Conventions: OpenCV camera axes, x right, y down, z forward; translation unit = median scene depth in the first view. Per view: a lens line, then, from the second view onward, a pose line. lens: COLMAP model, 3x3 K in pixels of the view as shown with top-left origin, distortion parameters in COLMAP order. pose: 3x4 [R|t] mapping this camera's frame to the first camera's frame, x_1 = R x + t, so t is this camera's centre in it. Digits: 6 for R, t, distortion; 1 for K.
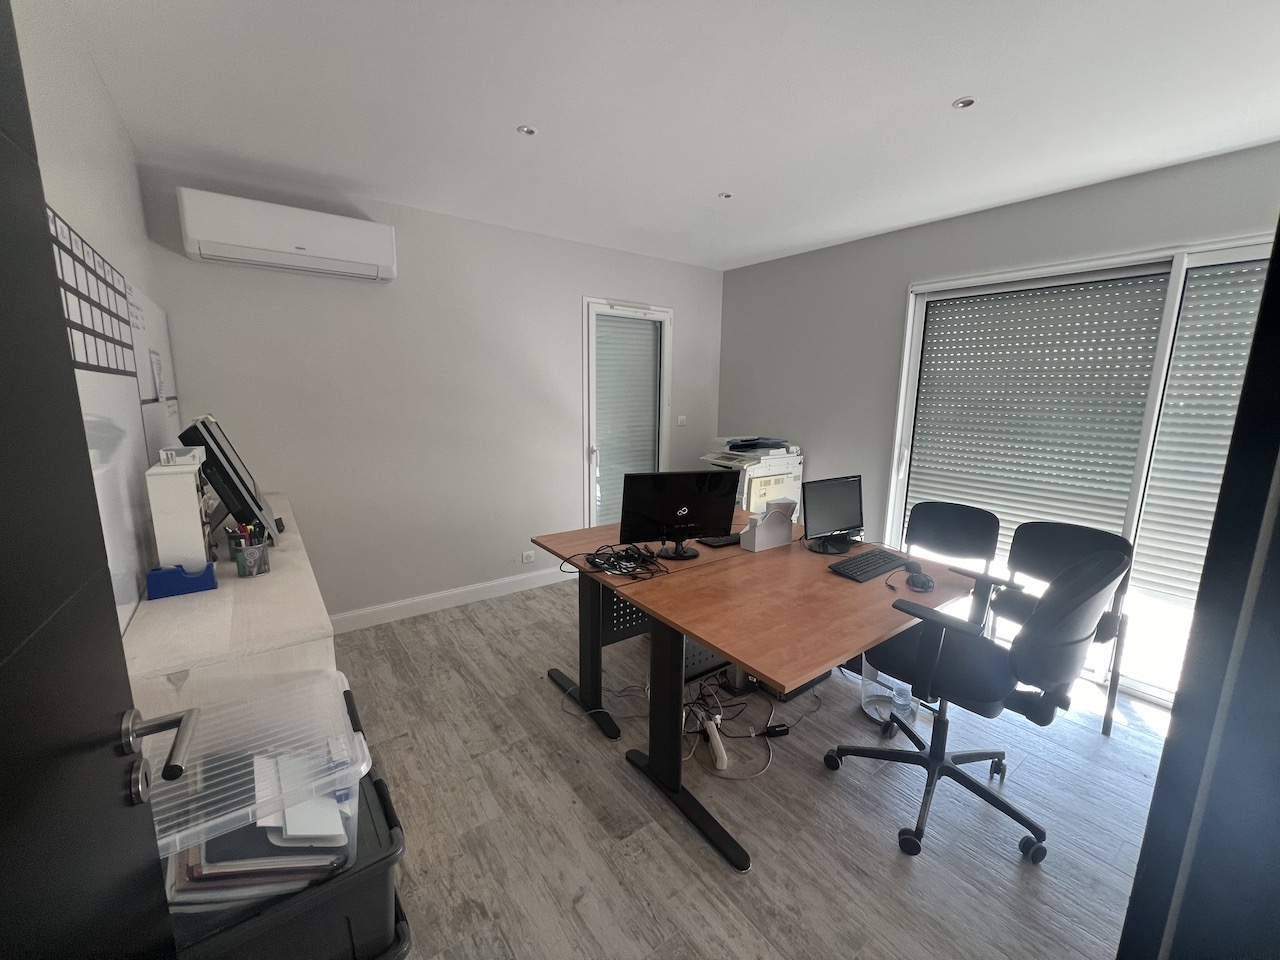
lens RADIAL K [[516.6, 0, 638.8], [0, 516.6, 480.3], [0, 0, 1]] dist [-0.002417, 0.000028]
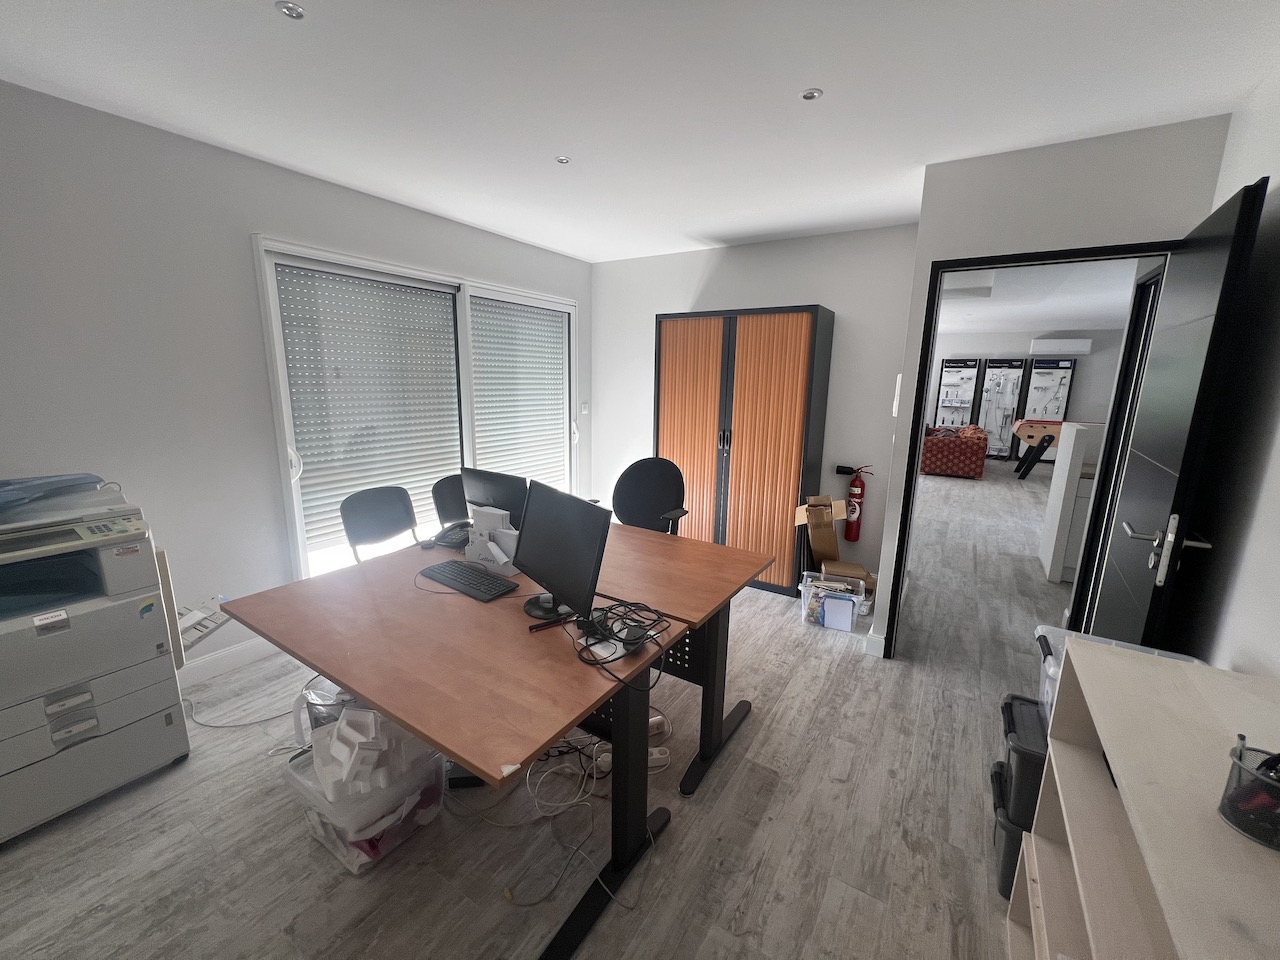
lens RADIAL K [[516.6, 0, 641.6], [0, 516.6, 482.0], [0, 0, 1]] dist [-0.002417, 0.000028]
pose [[-0.360754, -0.206571, 0.909497, -0.729337], [0.141219, 0.951822, 0.272199, -0.254449], [-0.921908, 0.226635, -0.314202, 1.280398]]
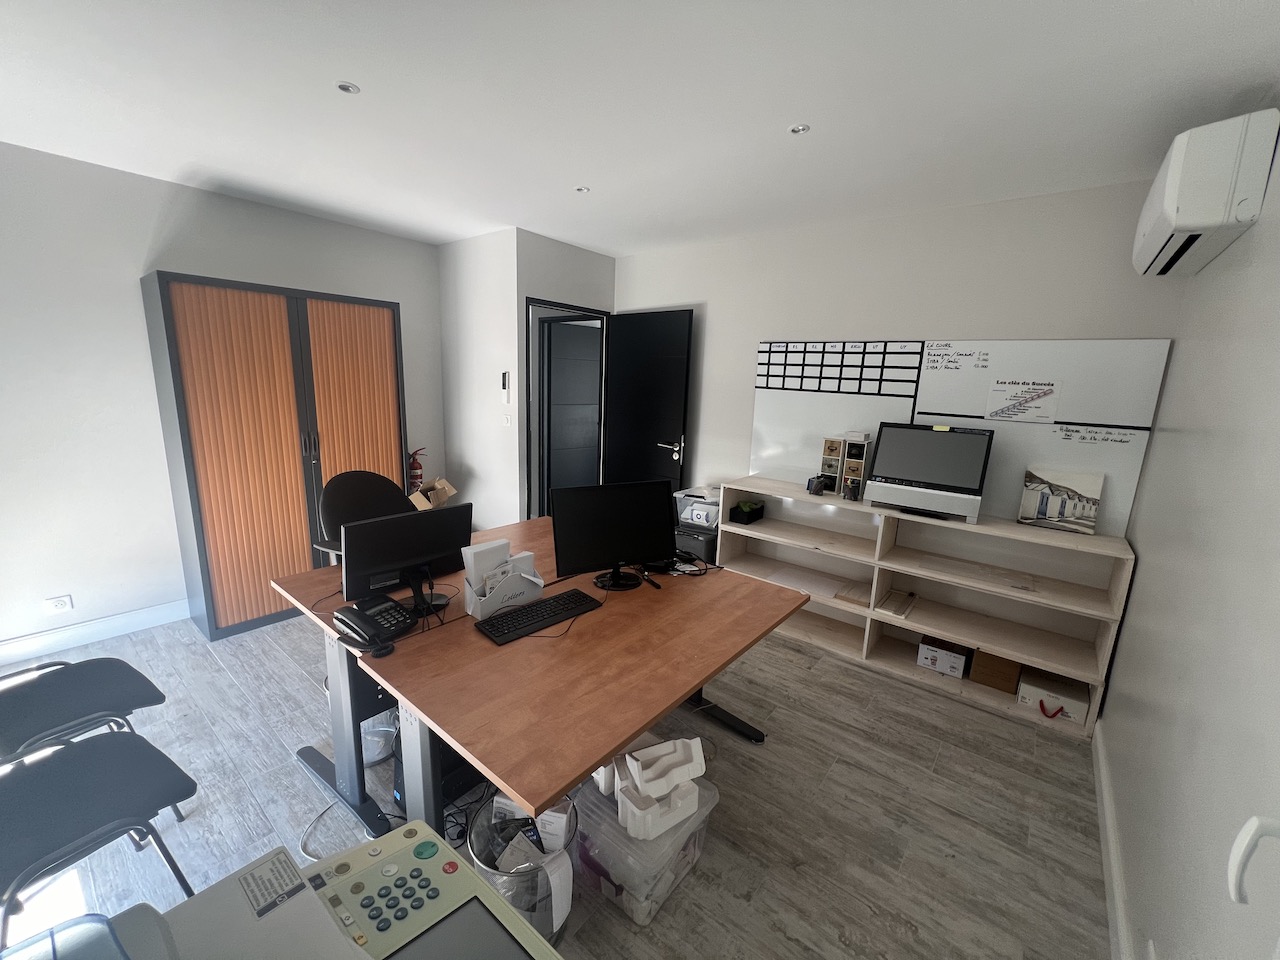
lens RADIAL K [[516.6, 0, 641.0], [0, 516.6, 483.5], [0, 0, 1]] dist [-0.002417, 0.000028]
pose [[-0.965659, 0.005769, -0.259748, 0.313643], [-0.091731, 0.927797, 0.361633, -0.399188], [0.243079, 0.373042, -0.895406, 2.068552]]
